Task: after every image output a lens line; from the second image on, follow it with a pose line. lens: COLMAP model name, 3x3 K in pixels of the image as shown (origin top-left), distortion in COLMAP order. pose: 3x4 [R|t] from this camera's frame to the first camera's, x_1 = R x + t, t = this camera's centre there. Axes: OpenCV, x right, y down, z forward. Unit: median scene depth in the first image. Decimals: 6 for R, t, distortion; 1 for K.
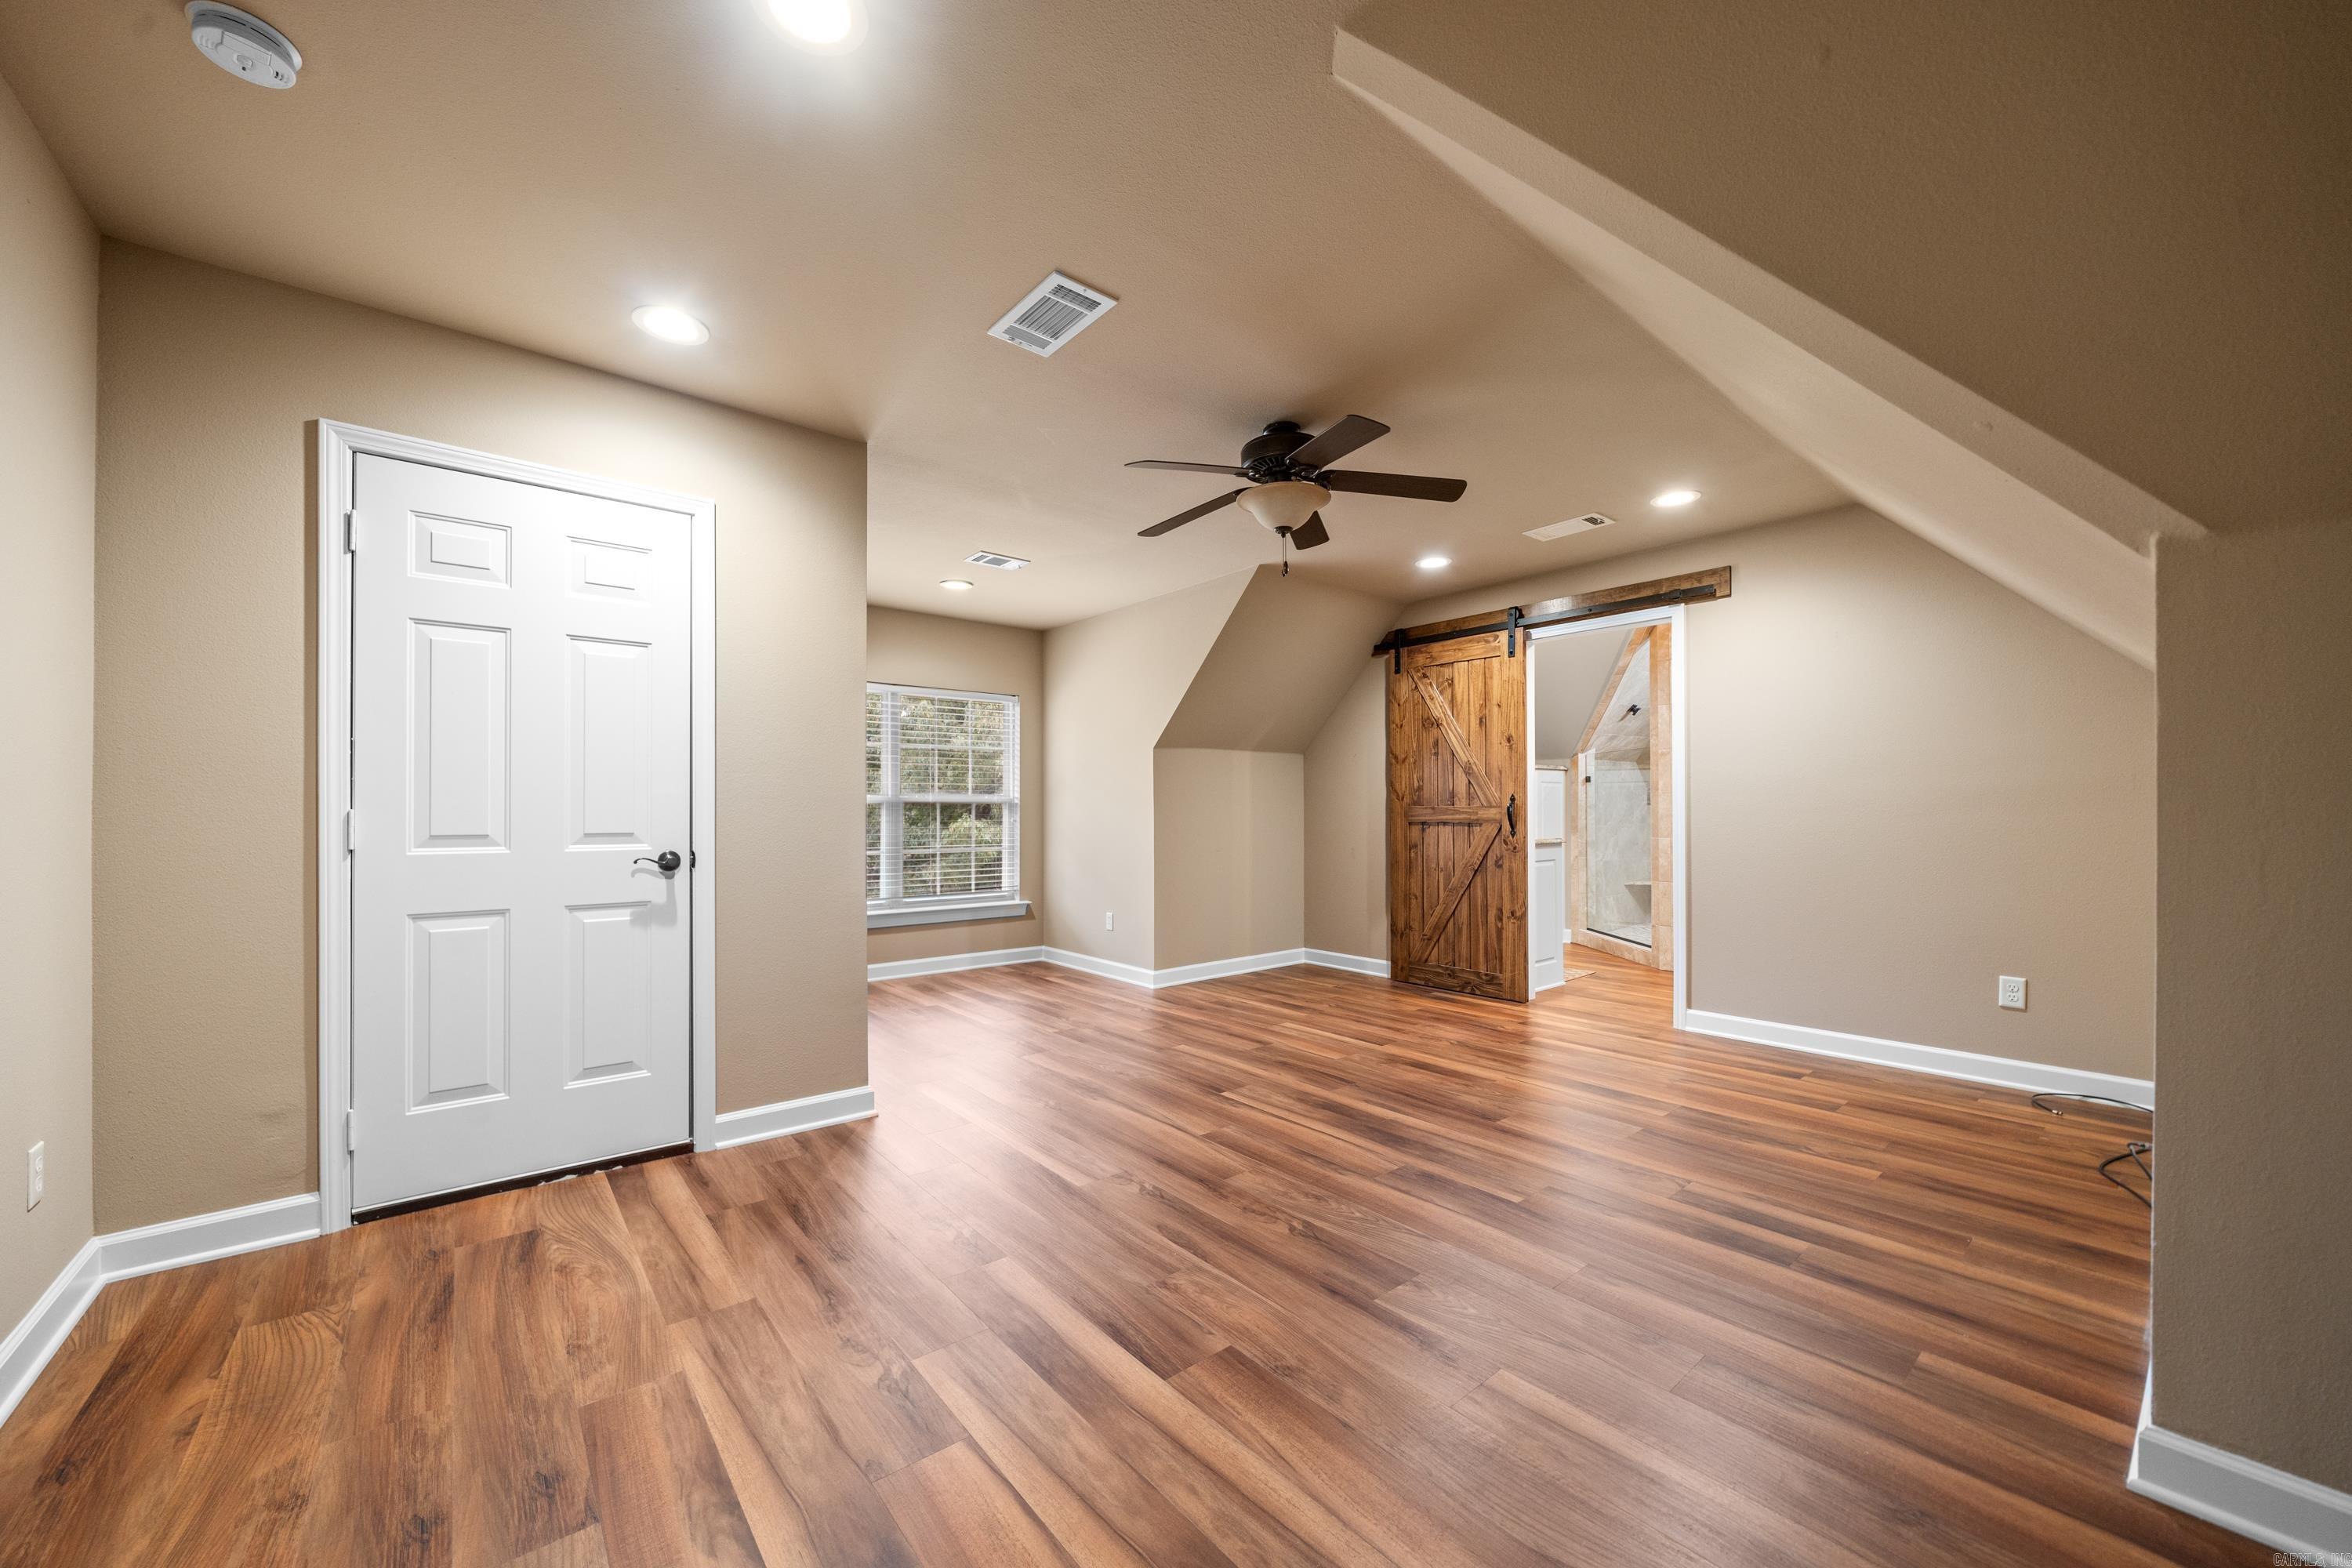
lens RADIAL K [[869.0, 0, 1161.8], [0, 869.0, 809.2], [0, 0, 1]] dist [0.000803, 0.000011]
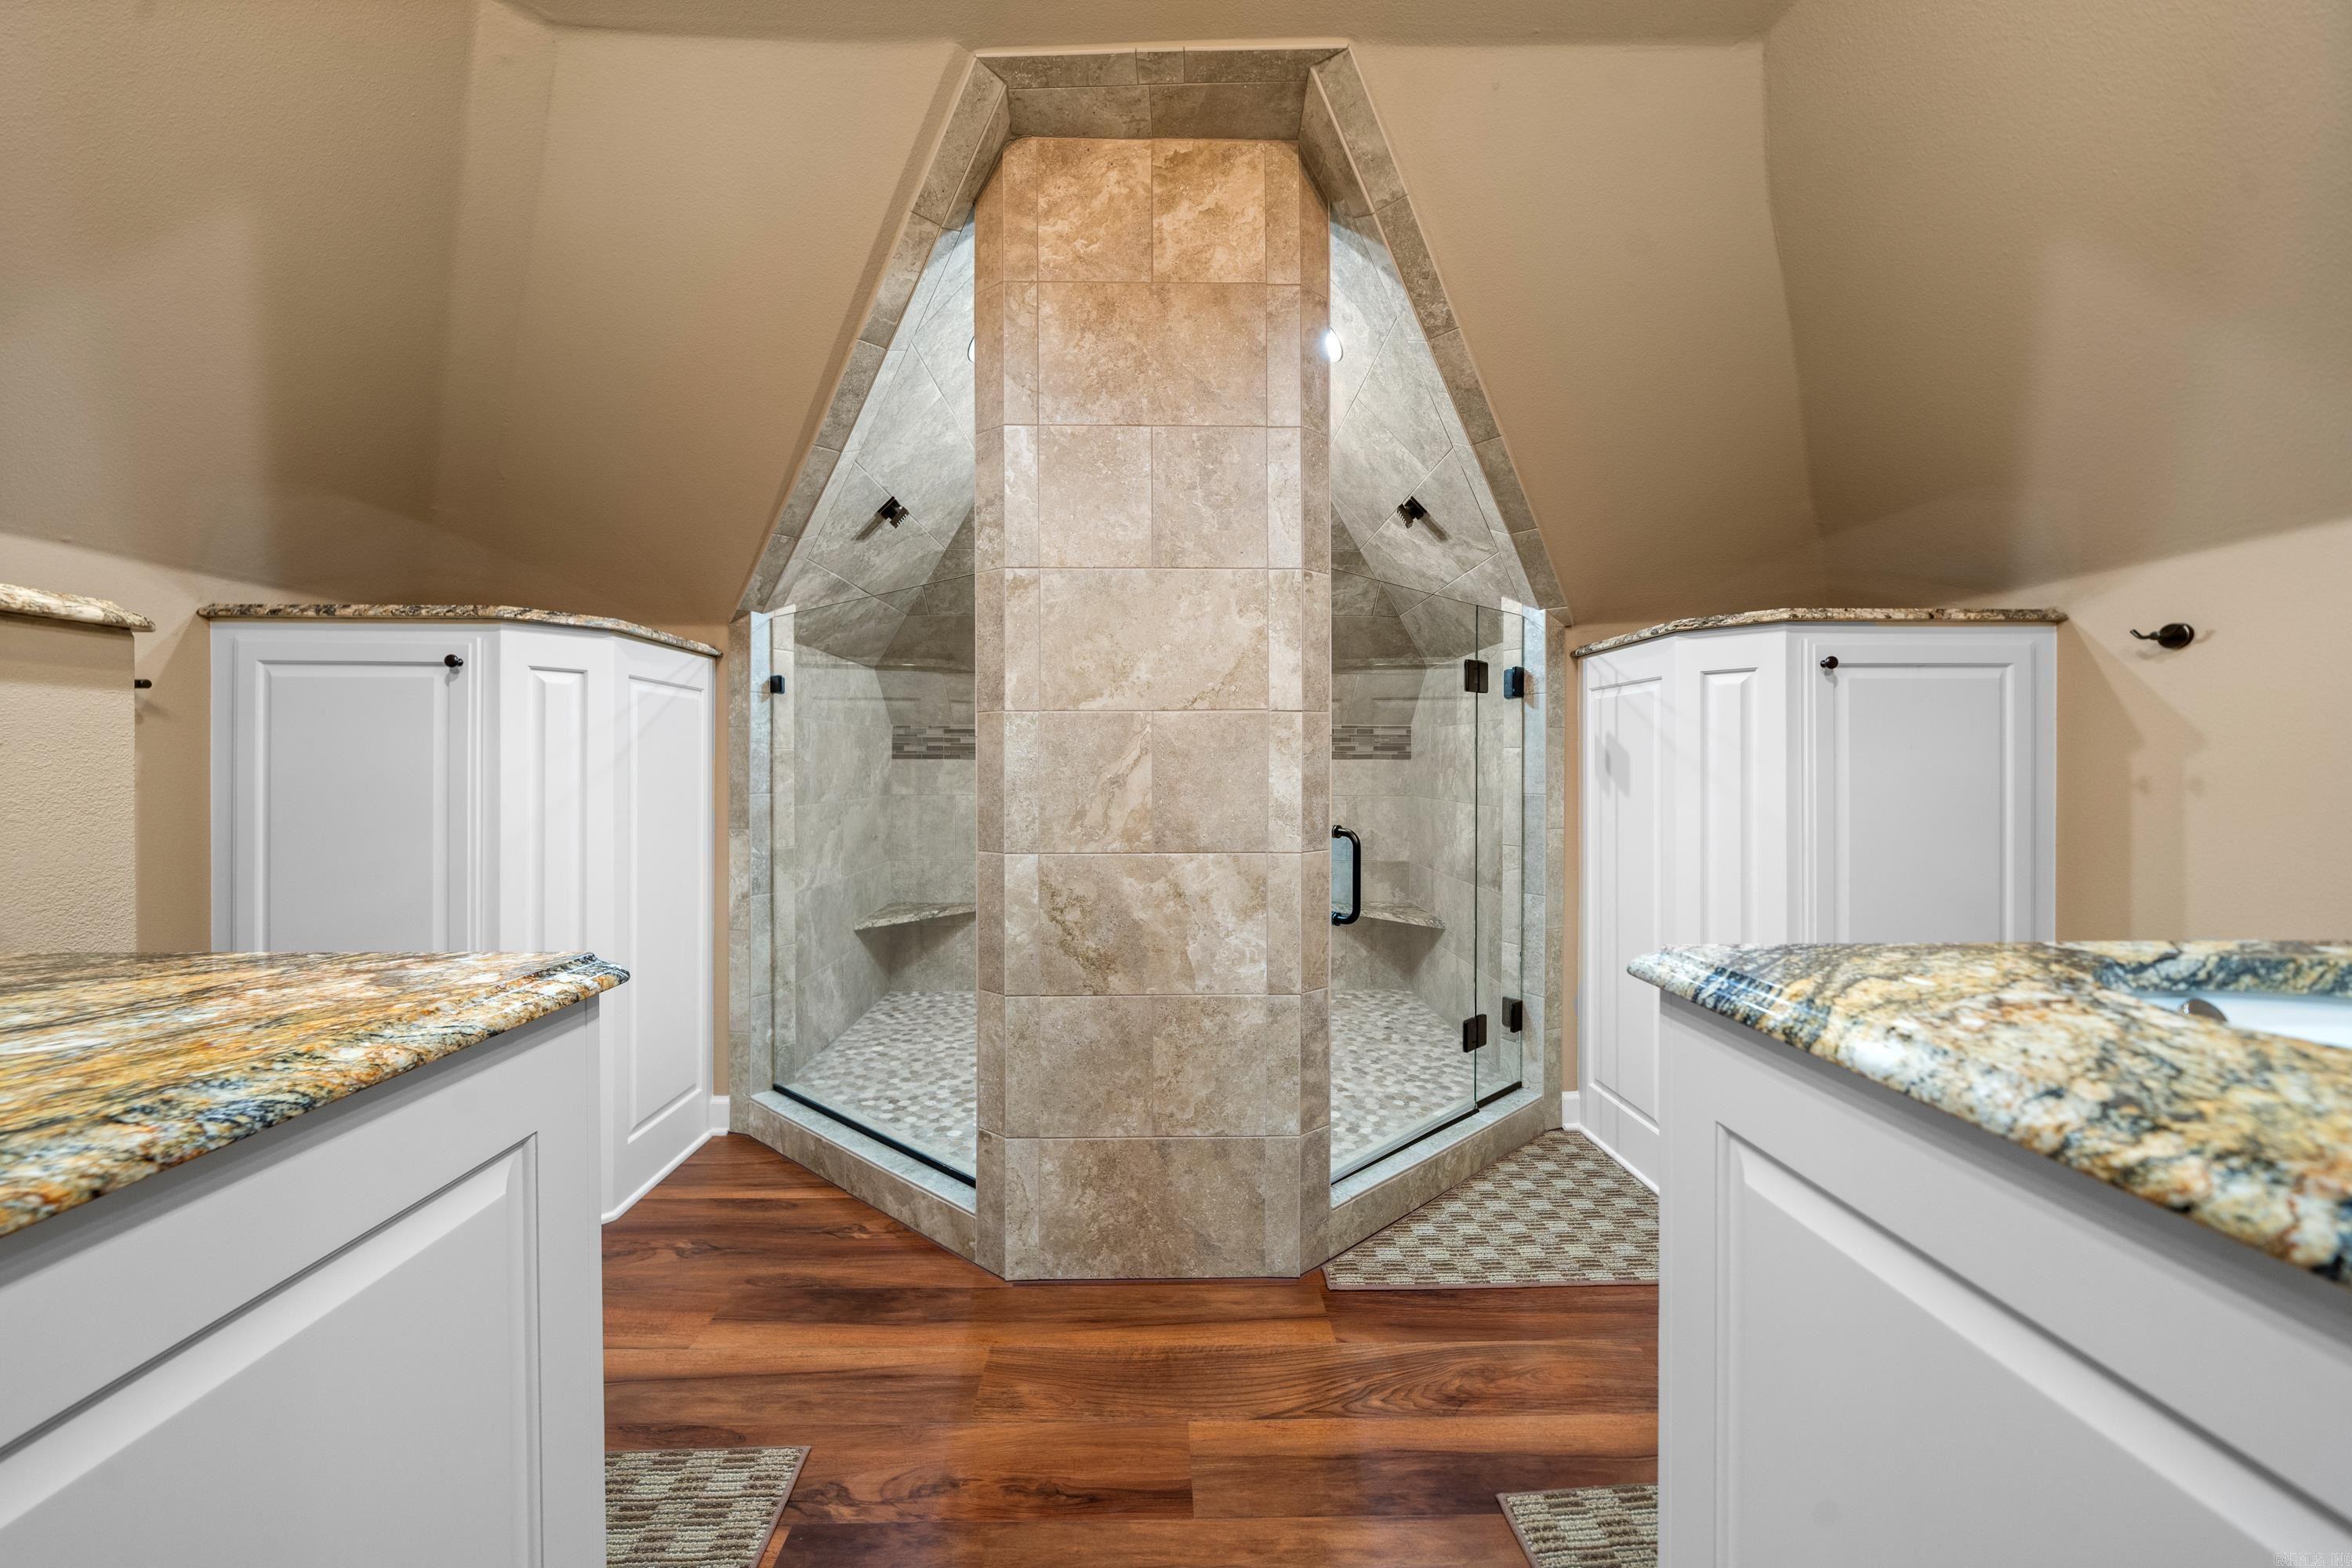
lens RADIAL K [[808.2, 0, 1142.6], [0, 808.2, 768.1], [0, 0, 1]] dist [-0.003888, 0.000558]
pose [[0.638055, 0.001866, 0.769989, 0.666396], [-0.004184, 0.999991, 0.001043, 0.000371], [-0.769980, -0.003887, 0.638057, 1.353508]]
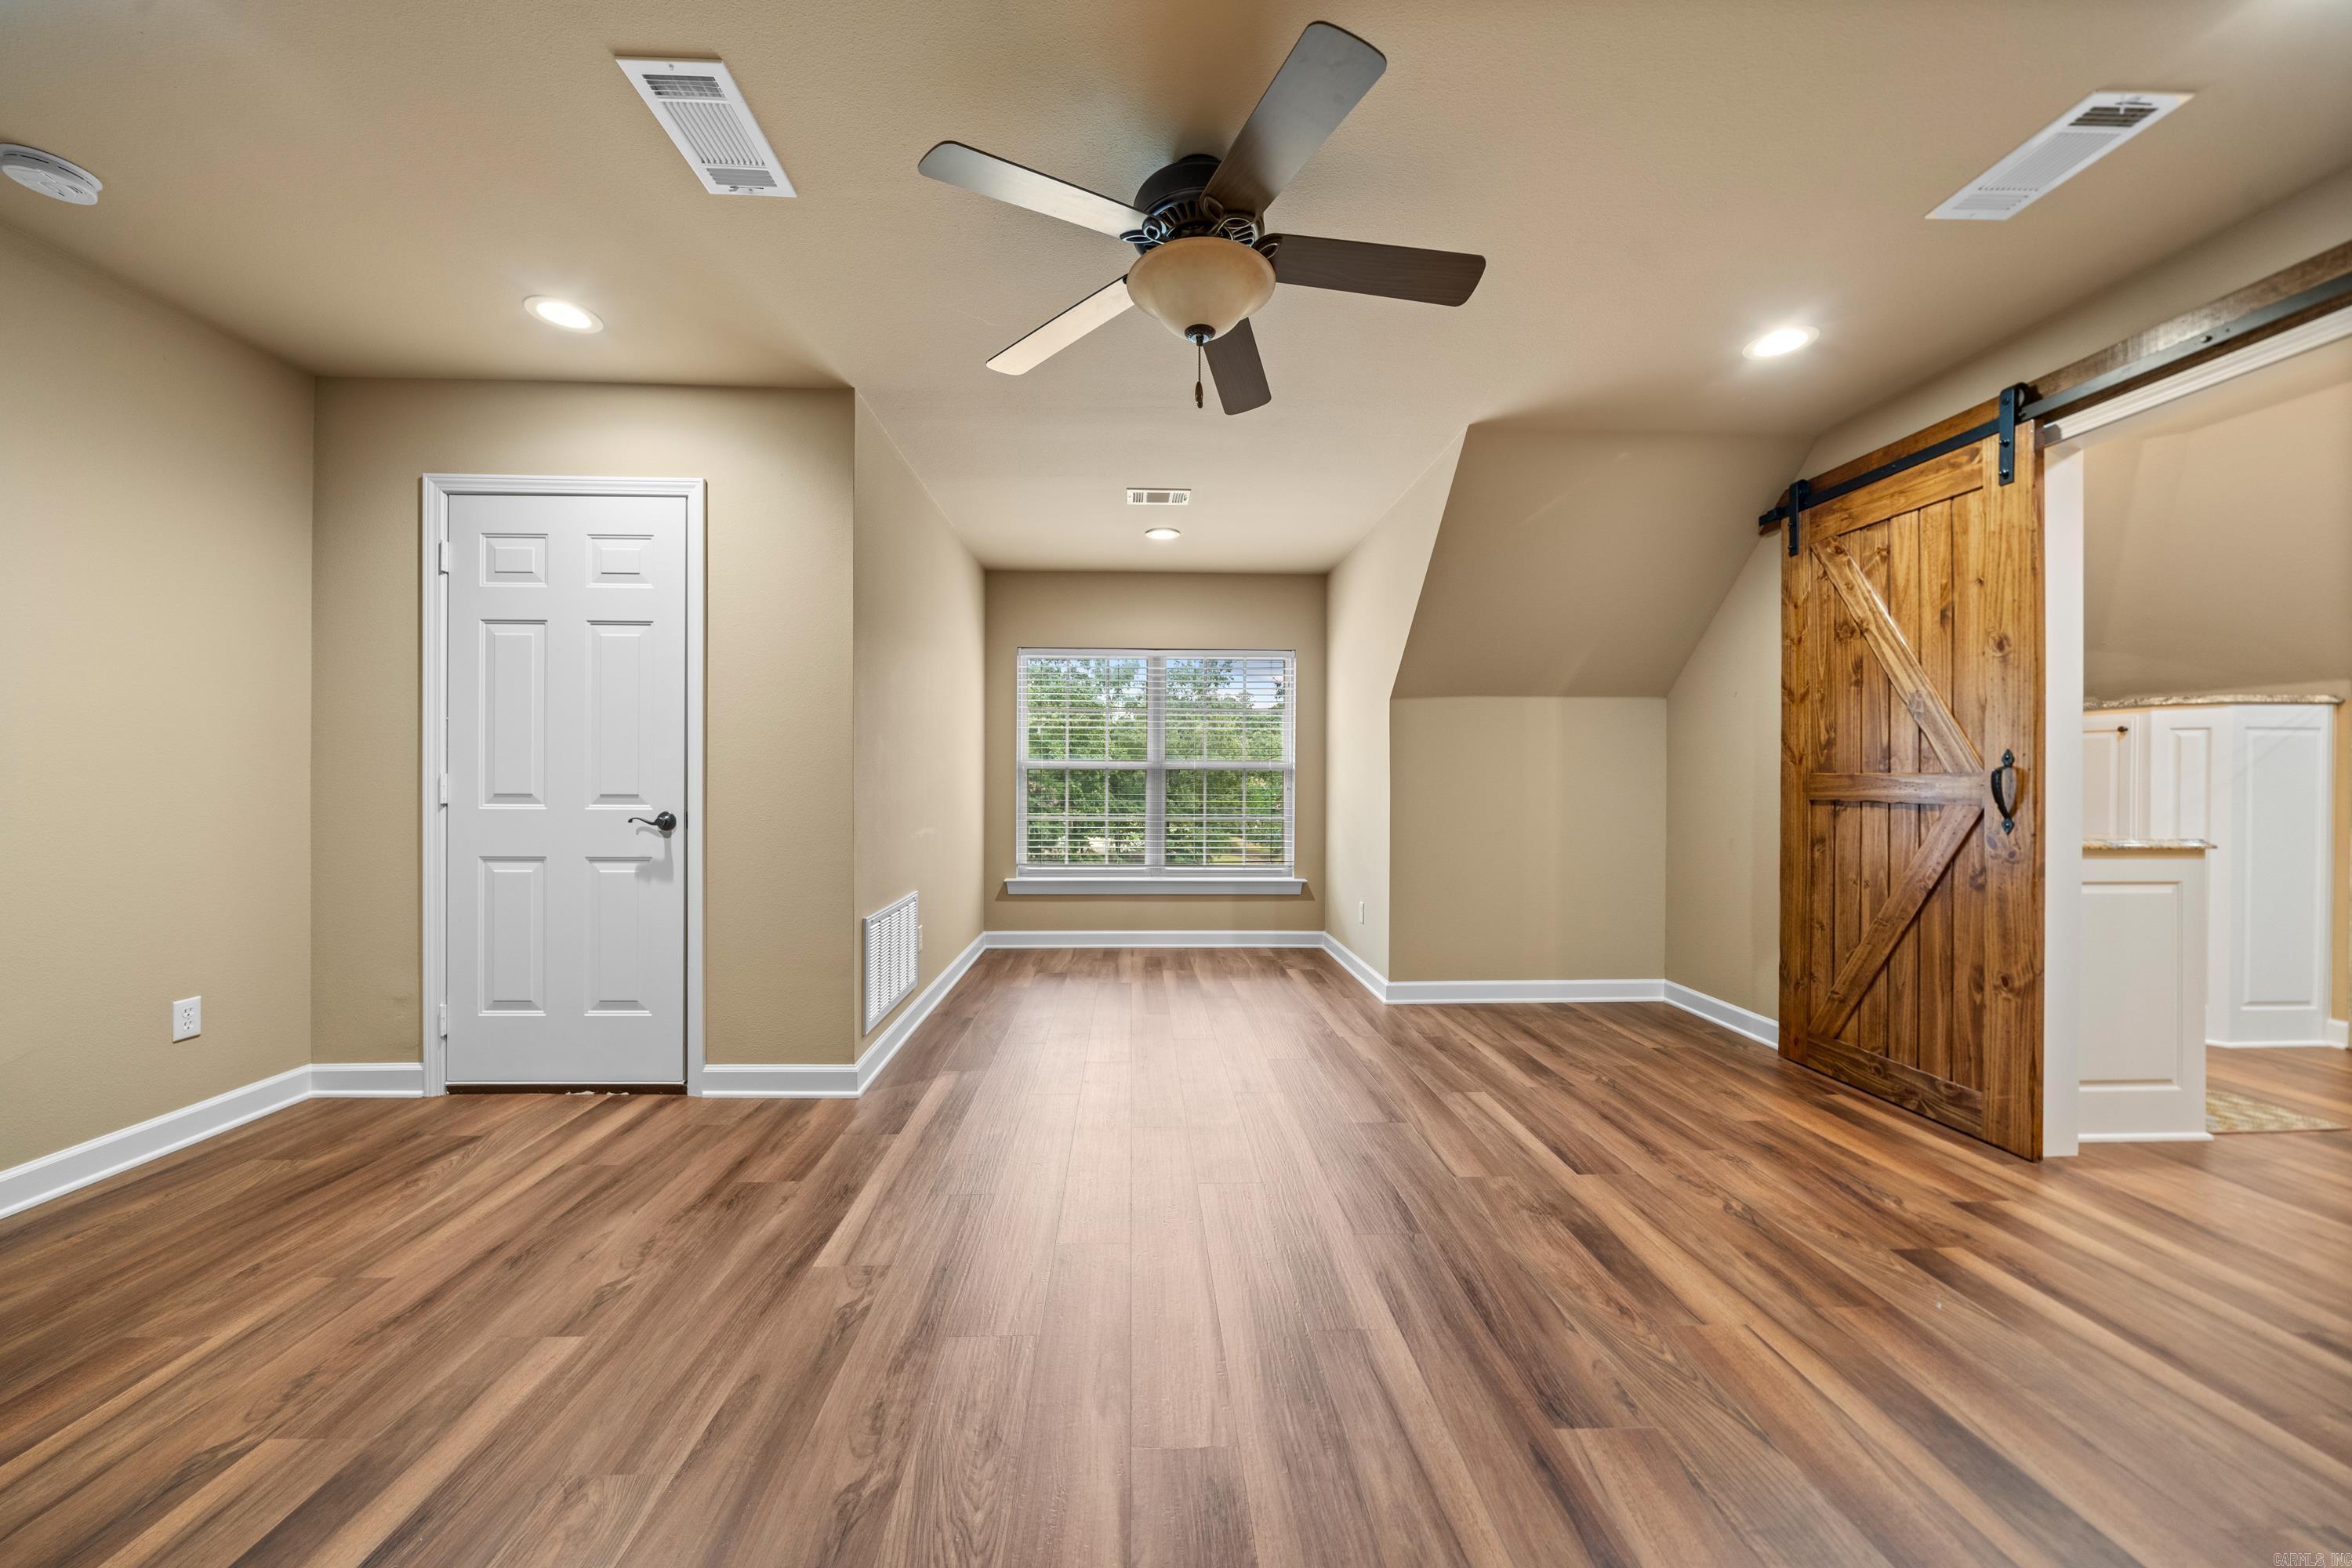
lens RADIAL K [[808.2, 0, 1170.9], [0, 808.2, 782.0], [0, 0, 1]] dist [-0.003888, 0.000558]
pose [[0.796349, 0.008528, -0.604778, 0.437265], [-0.004600, 0.999957, 0.008043, -0.000170], [0.604821, -0.003623, 0.796354, 0.469741]]
